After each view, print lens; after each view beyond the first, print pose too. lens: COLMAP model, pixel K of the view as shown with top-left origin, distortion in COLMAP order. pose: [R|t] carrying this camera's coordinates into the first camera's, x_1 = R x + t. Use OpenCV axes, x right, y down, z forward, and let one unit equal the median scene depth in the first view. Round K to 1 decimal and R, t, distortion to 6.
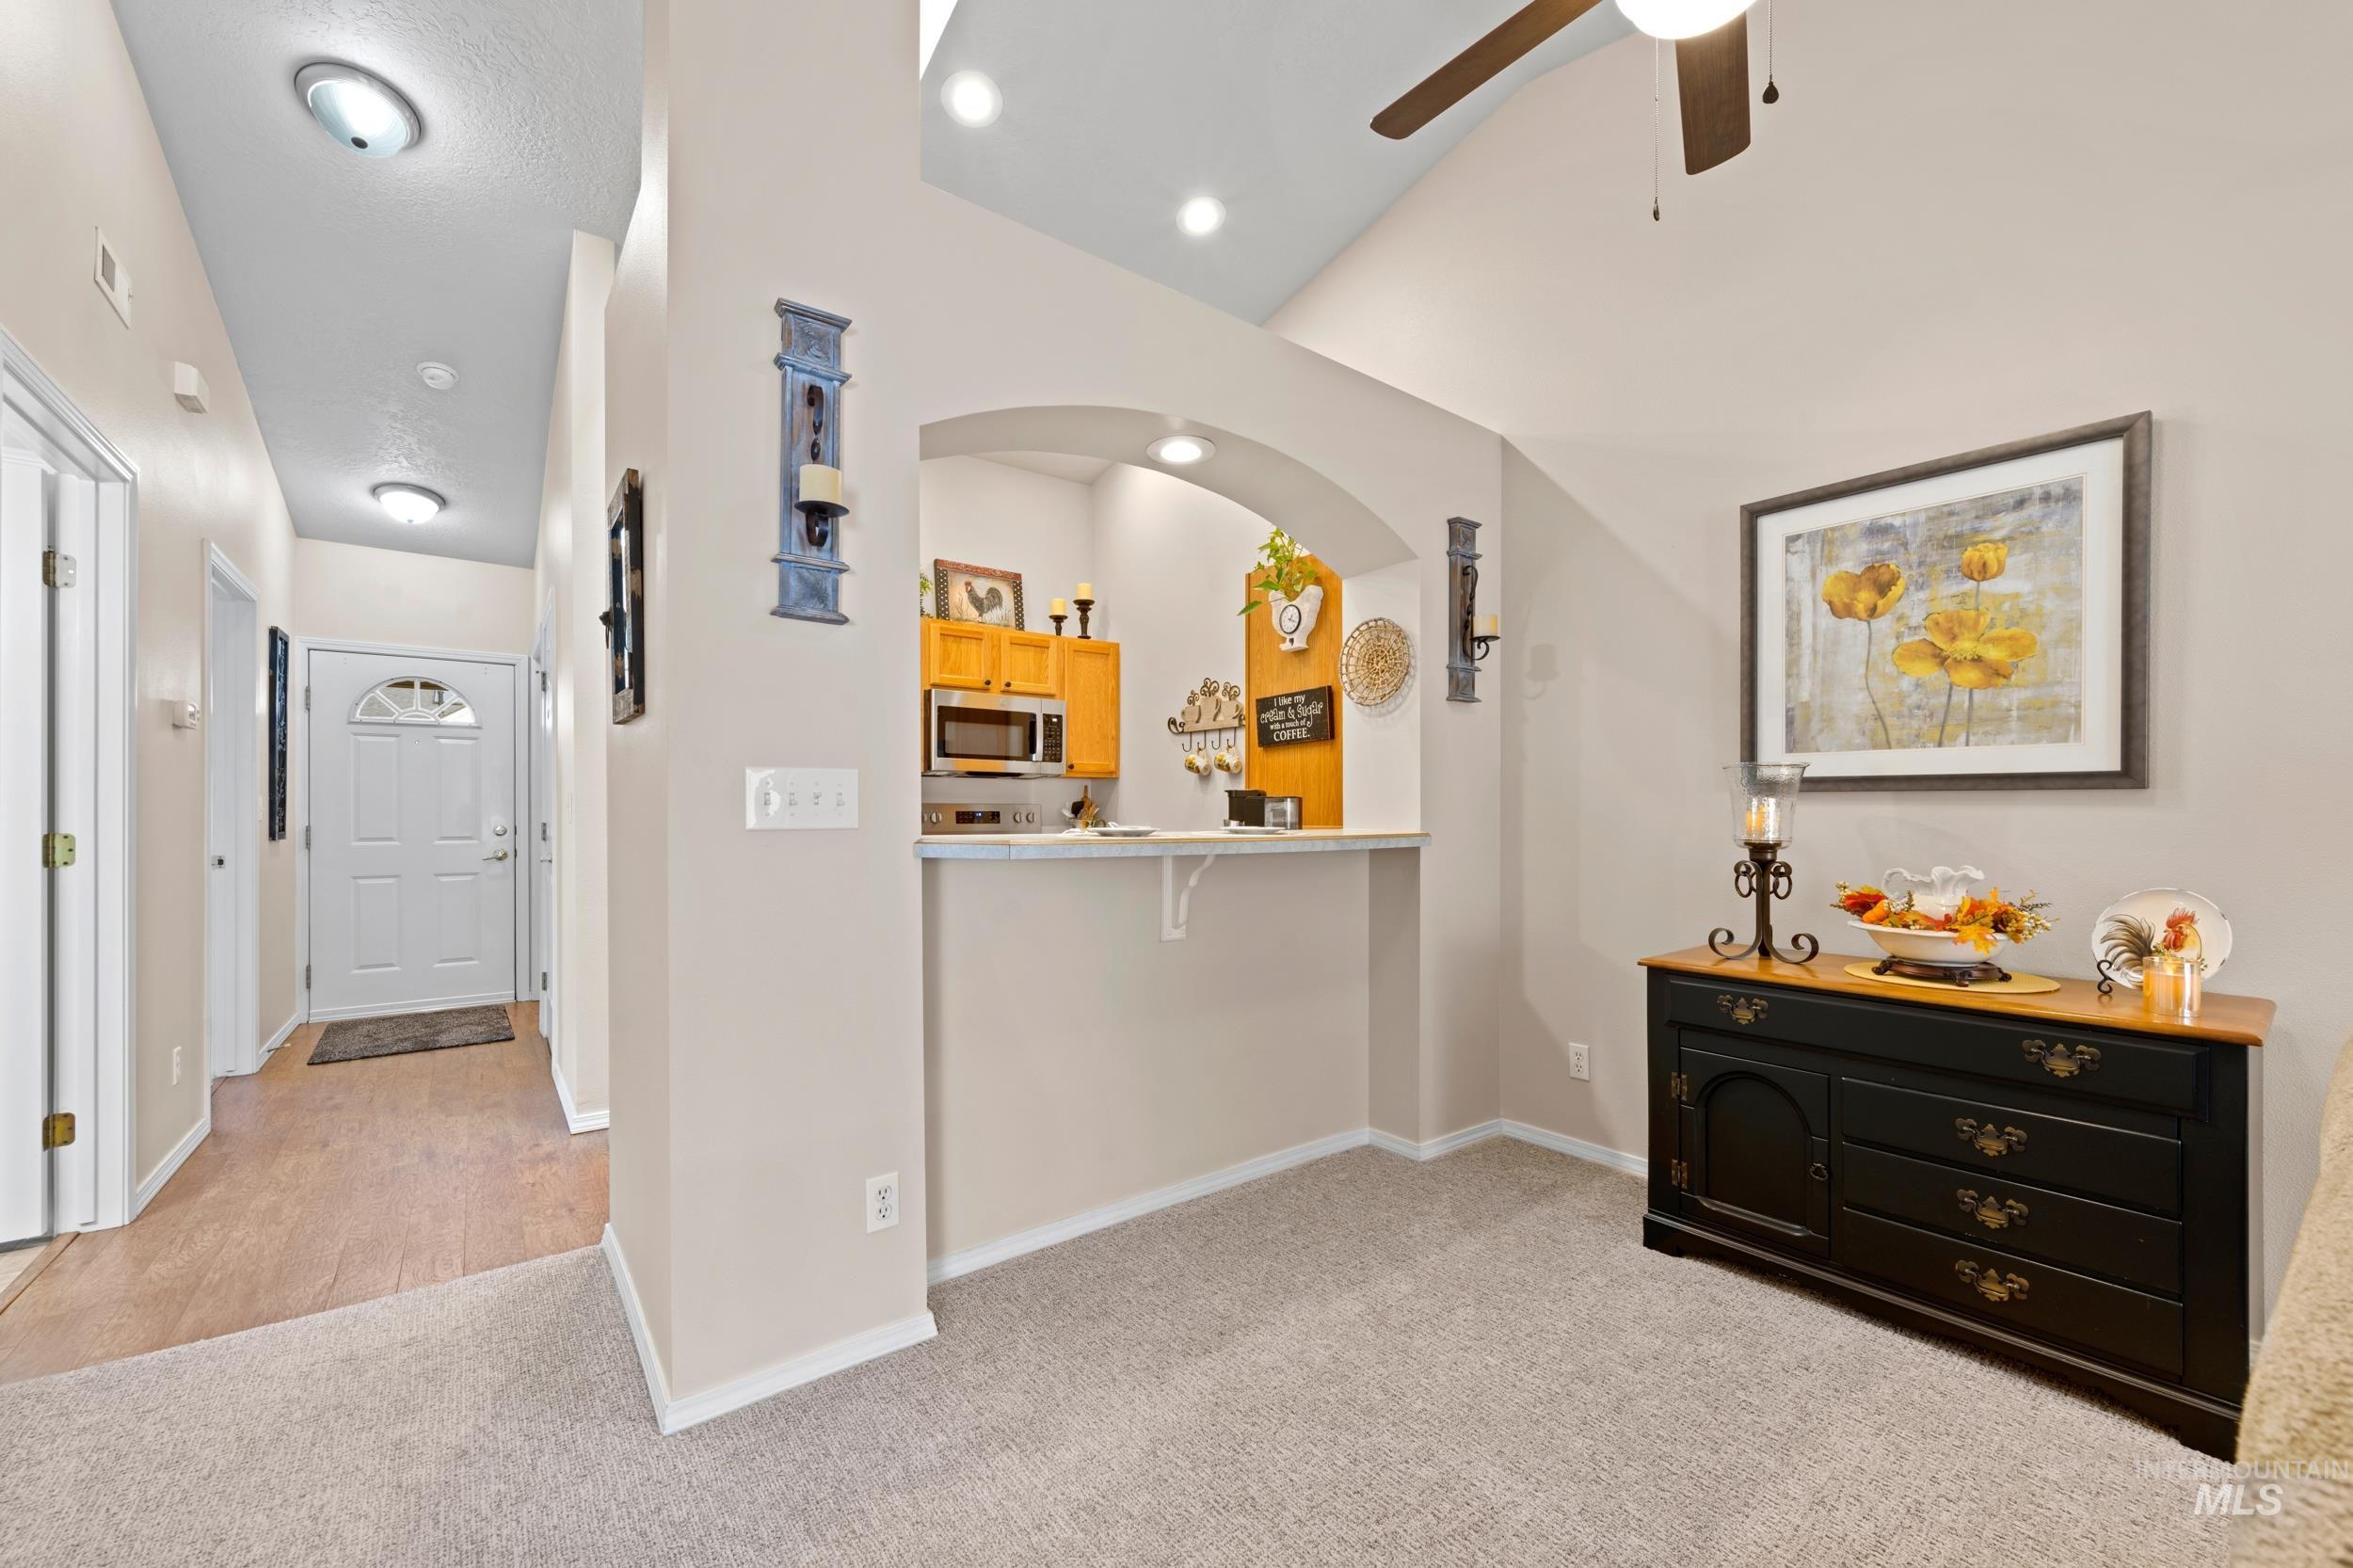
lens RADIAL K [[922.0, 0, 1178.5], [0, 922.0, 805.5], [0, 0, 1]] dist [-0.002262, -0.000328]
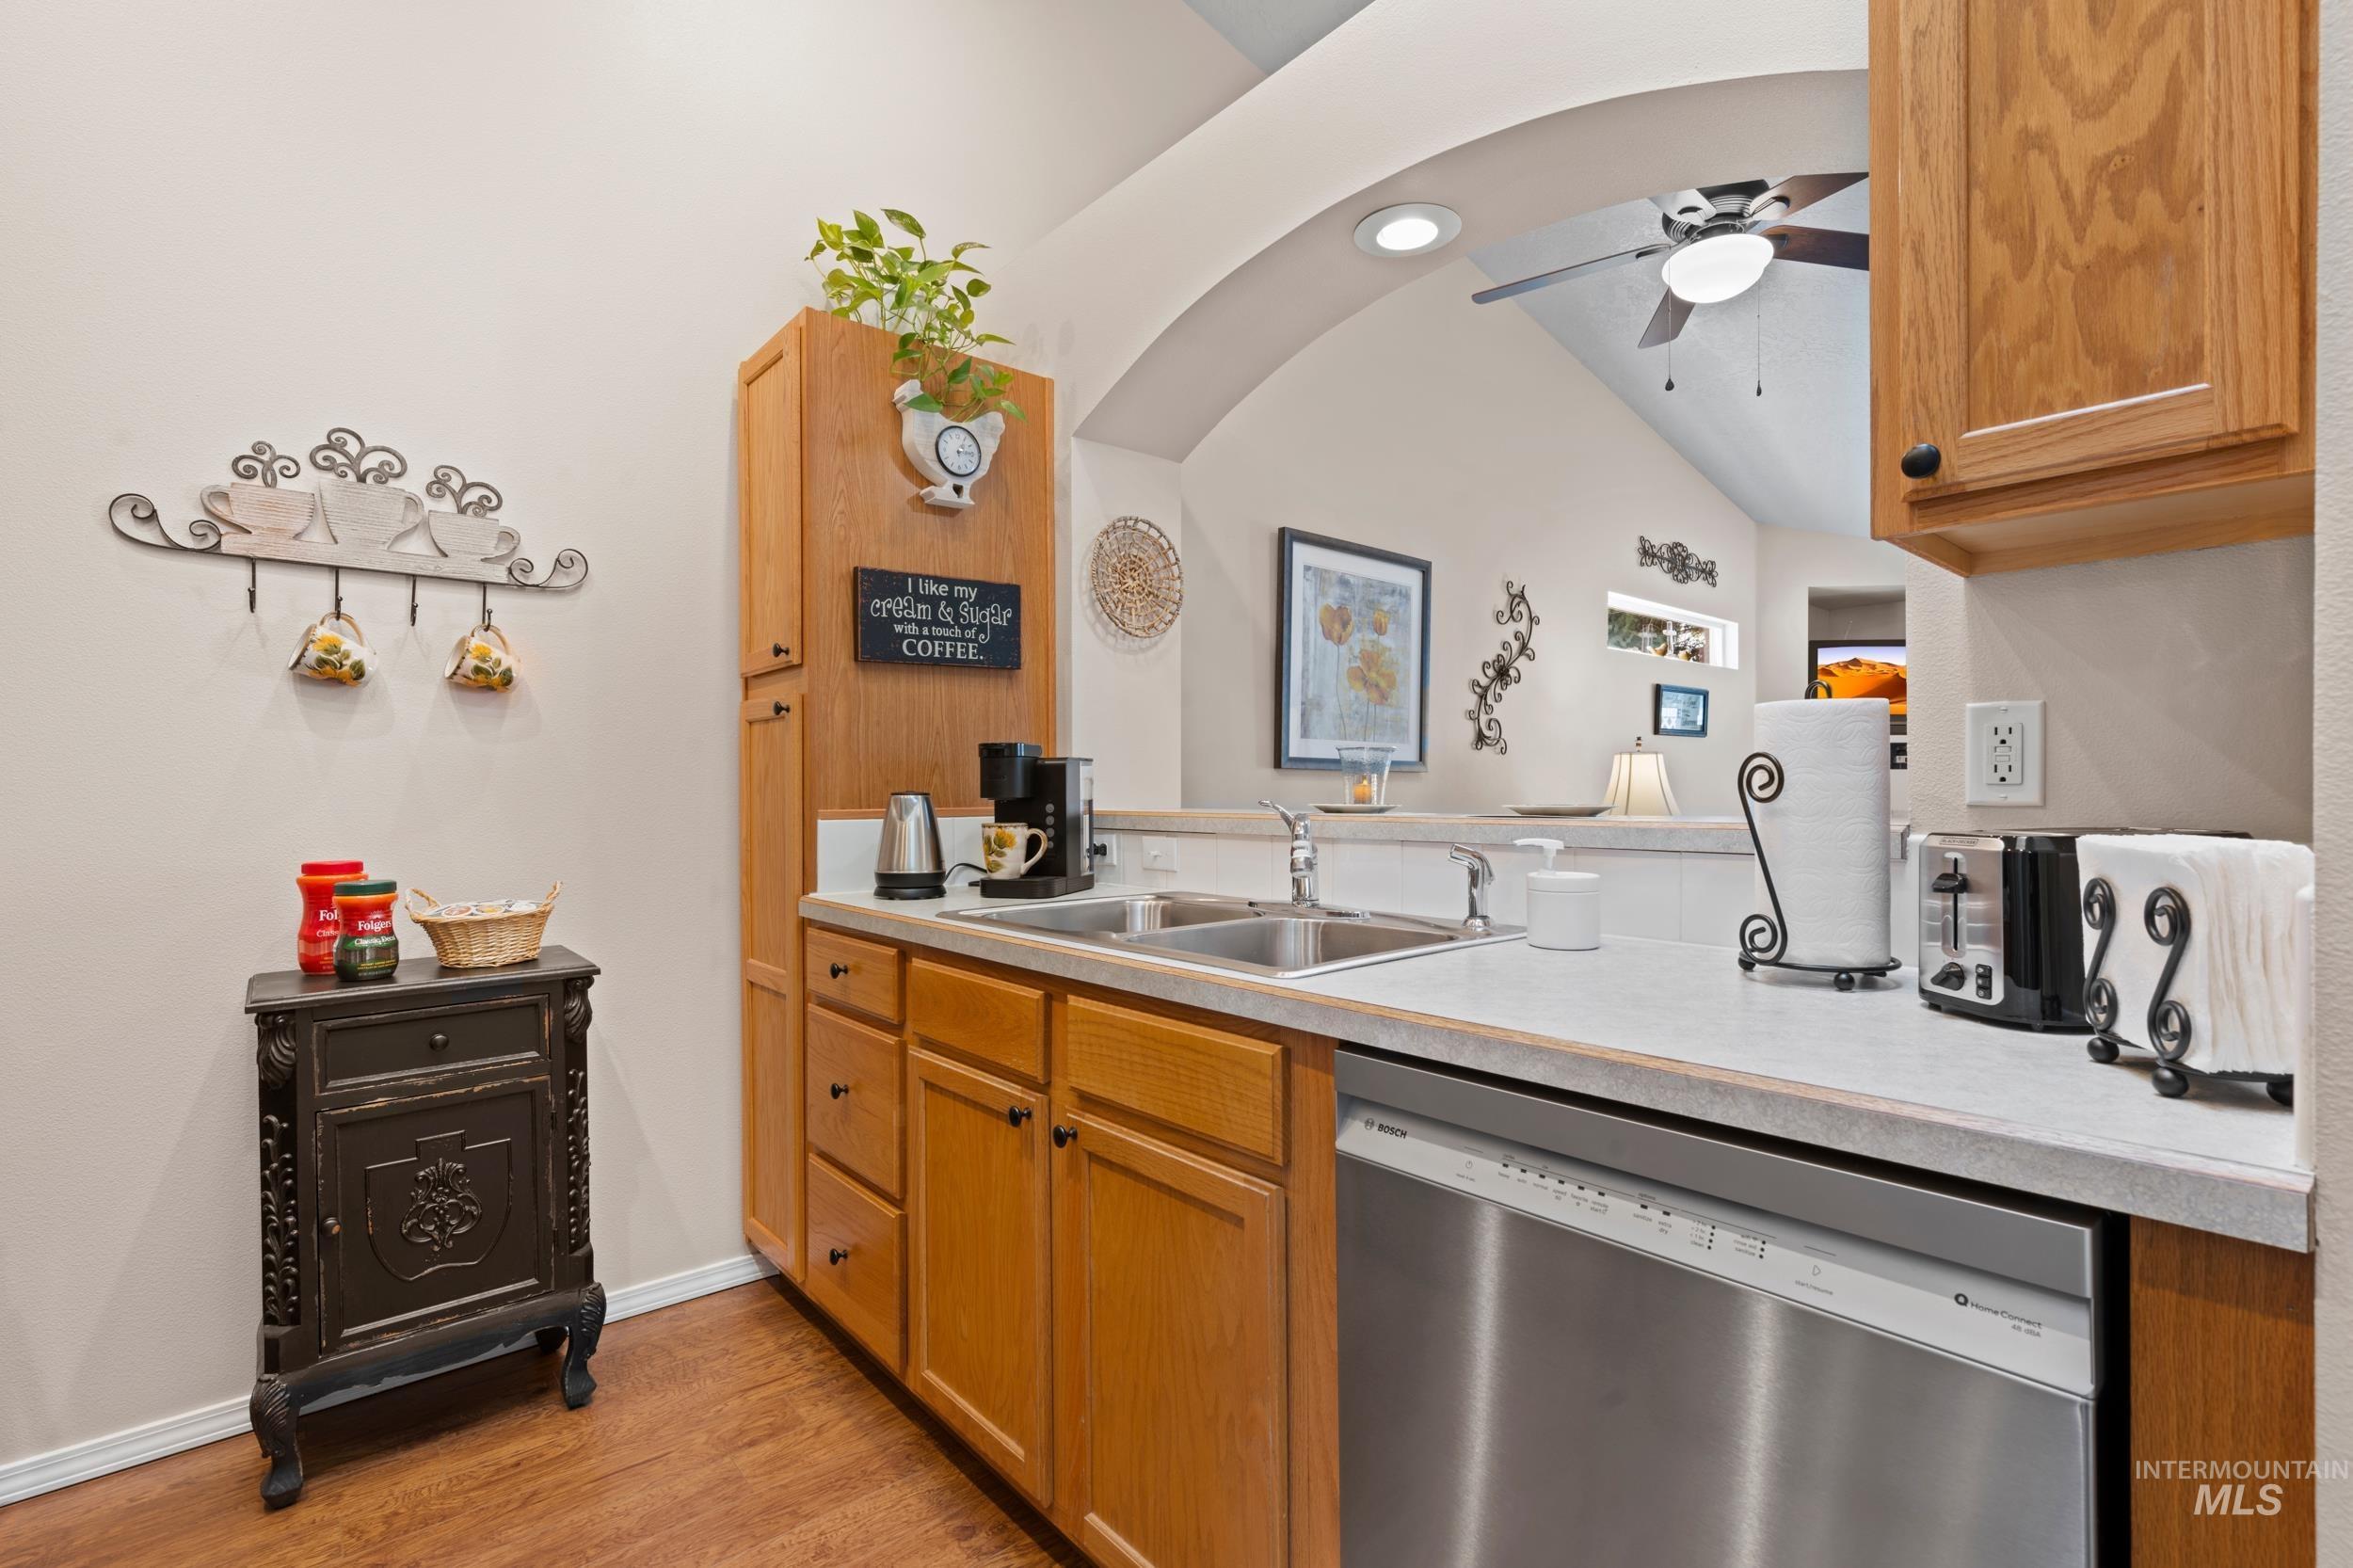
lens RADIAL K [[1053.0, 0, 1176.5], [0, 1053.0, 784.0], [0, 0, 1]] dist [-0.000755, -0.000040]
pose [[-0.056654, 0.004806, 0.998382, -0.755580], [-0.002123, 0.999986, -0.004934, 0.012834], [-0.998392, -0.002399, -0.056643, 1.255145]]
